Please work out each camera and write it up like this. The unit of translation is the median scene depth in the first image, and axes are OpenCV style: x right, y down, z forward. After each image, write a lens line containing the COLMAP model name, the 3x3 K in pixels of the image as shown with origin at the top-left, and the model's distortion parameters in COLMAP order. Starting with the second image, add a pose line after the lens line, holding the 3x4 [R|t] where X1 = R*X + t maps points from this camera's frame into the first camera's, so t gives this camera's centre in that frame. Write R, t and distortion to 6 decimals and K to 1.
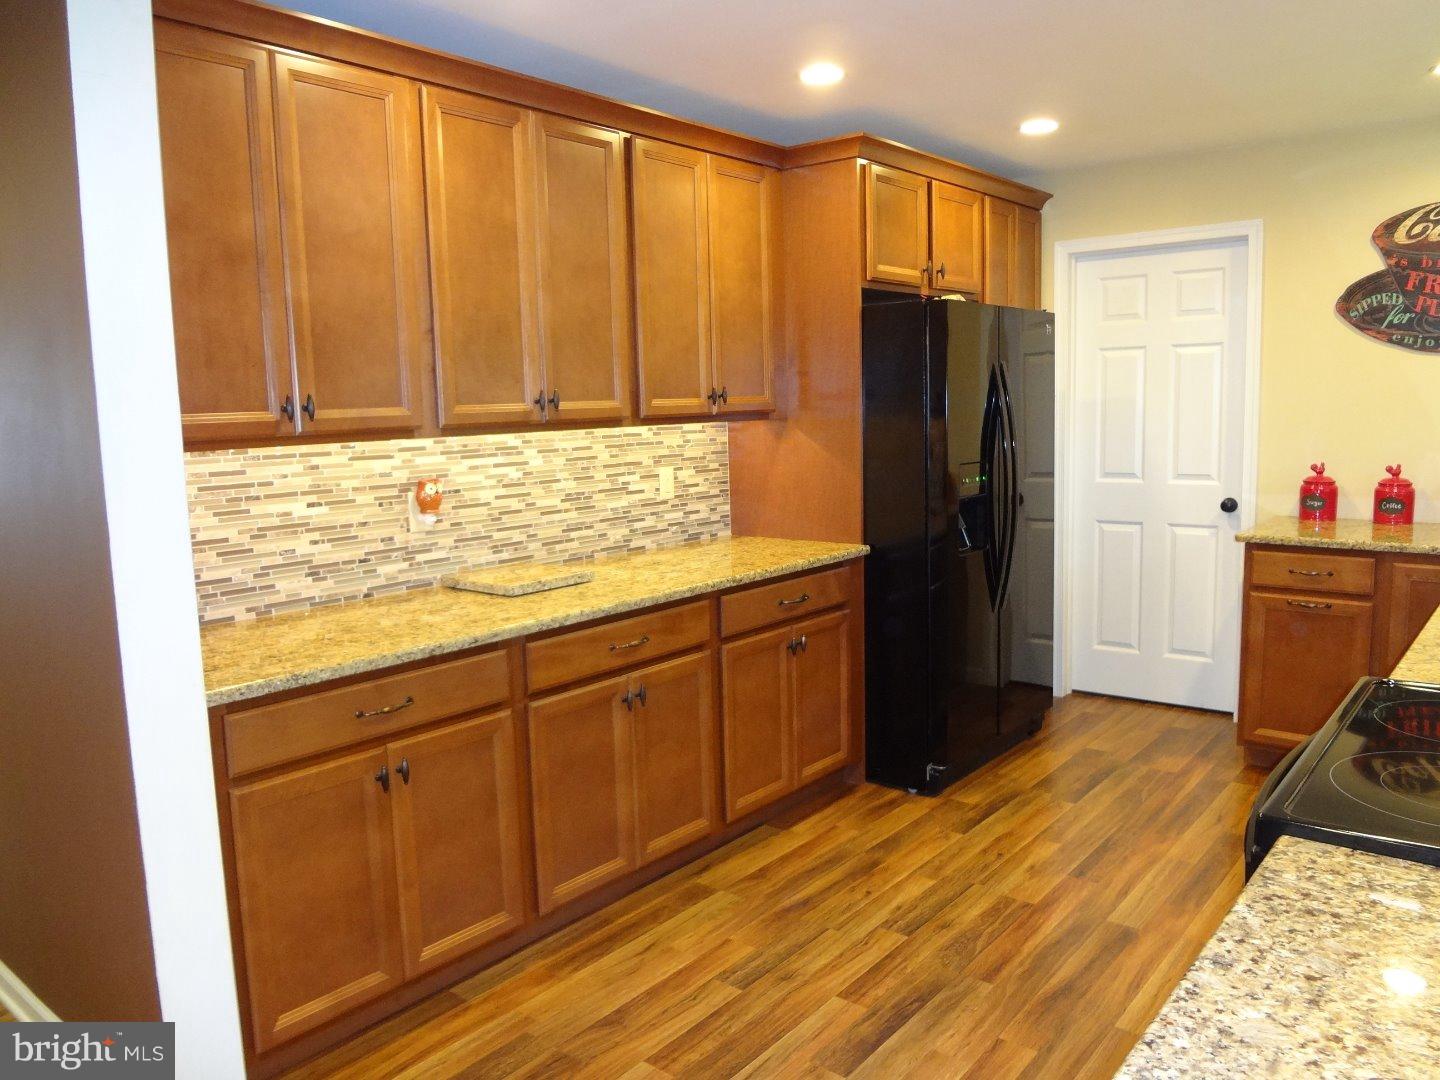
lens RADIAL K [[1073.5, 0, 721.0], [0, 1073.5, 532.9], [0, 0, 1]] dist [-0.050926, 0.010976]
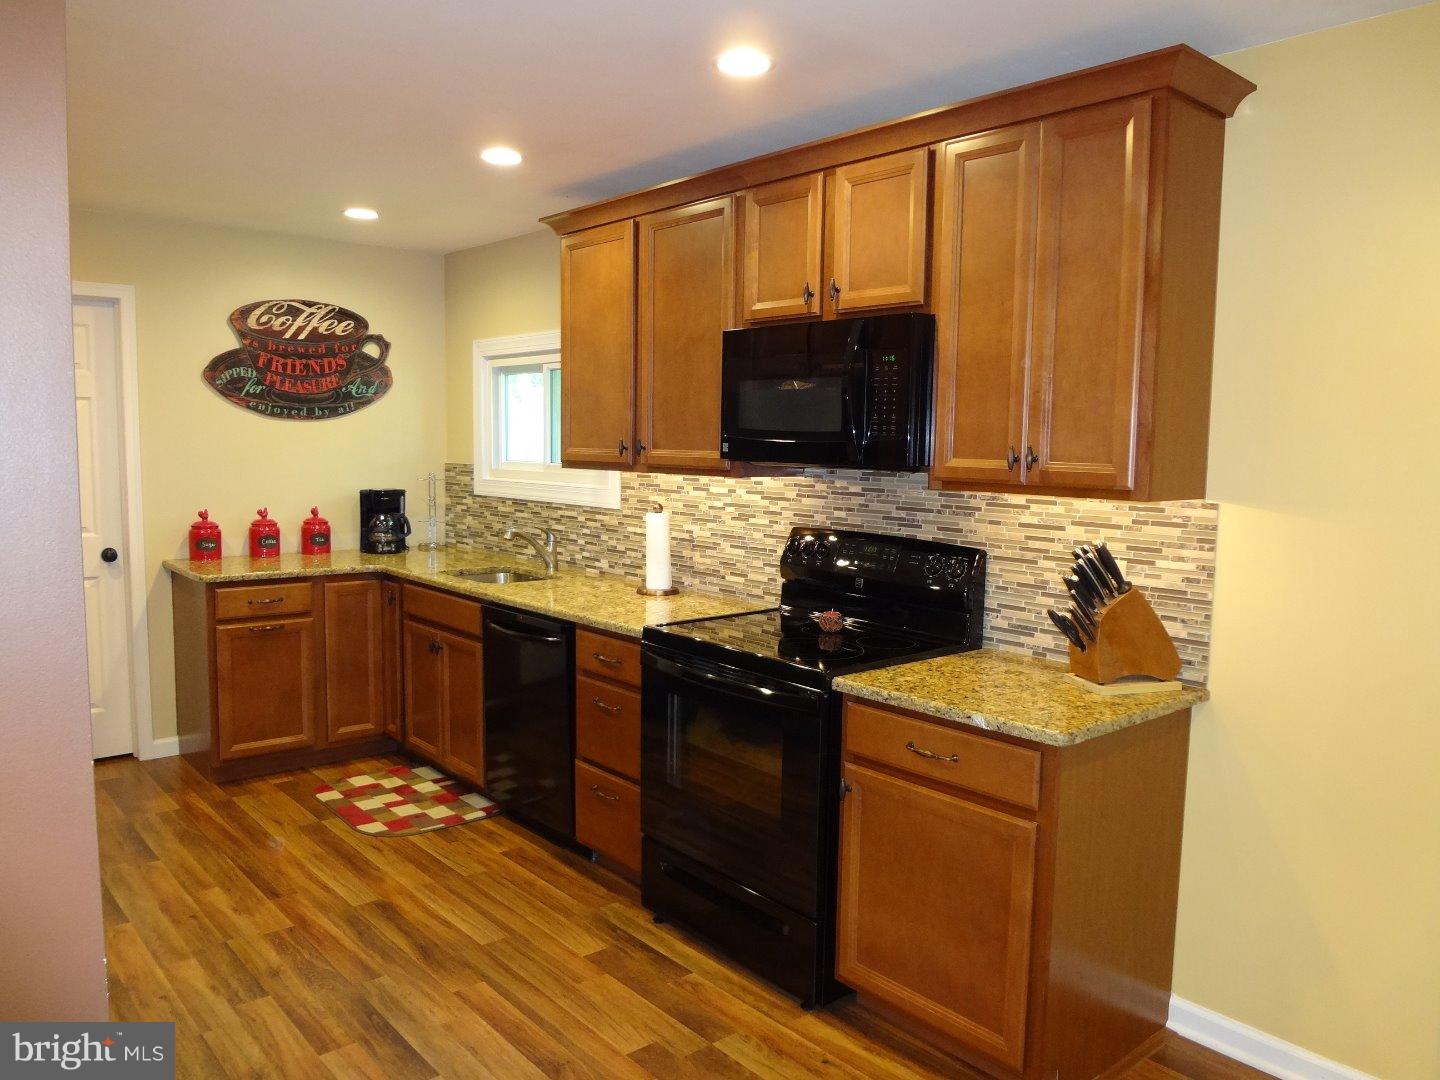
lens RADIAL K [[1073.5, 0, 731.4], [0, 1073.5, 536.8], [0, 0, 1]] dist [-0.050926, 0.010976]
pose [[0.163661, -0.061000, 0.984629, -0.513386], [0.101973, 0.993786, 0.044618, -0.033170], [-0.981232, 0.093103, 0.168864, 0.274873]]
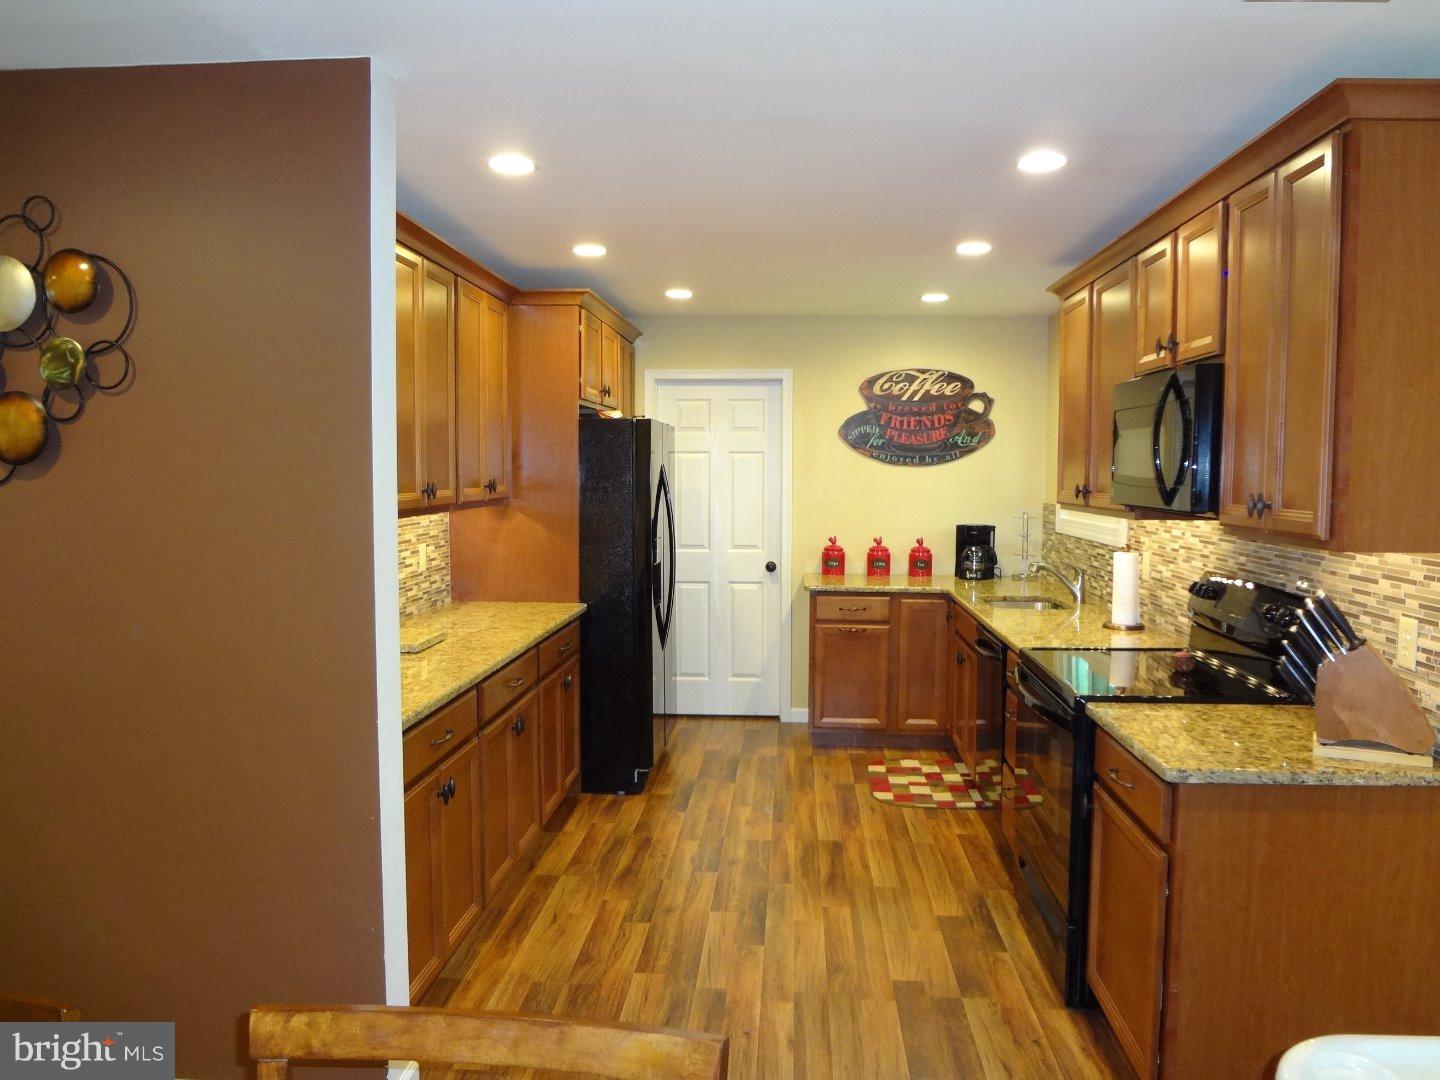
lens RADIAL K [[1073.5, 0, 722.5], [0, 1073.5, 534.7], [0, 0, 1]] dist [-0.050926, 0.010976]
pose [[0.812086, -0.004891, 0.583517, -0.476729], [0.044592, 0.997561, -0.053698, 0.005754], [-0.581831, 0.069627, 0.810324, -0.137829]]
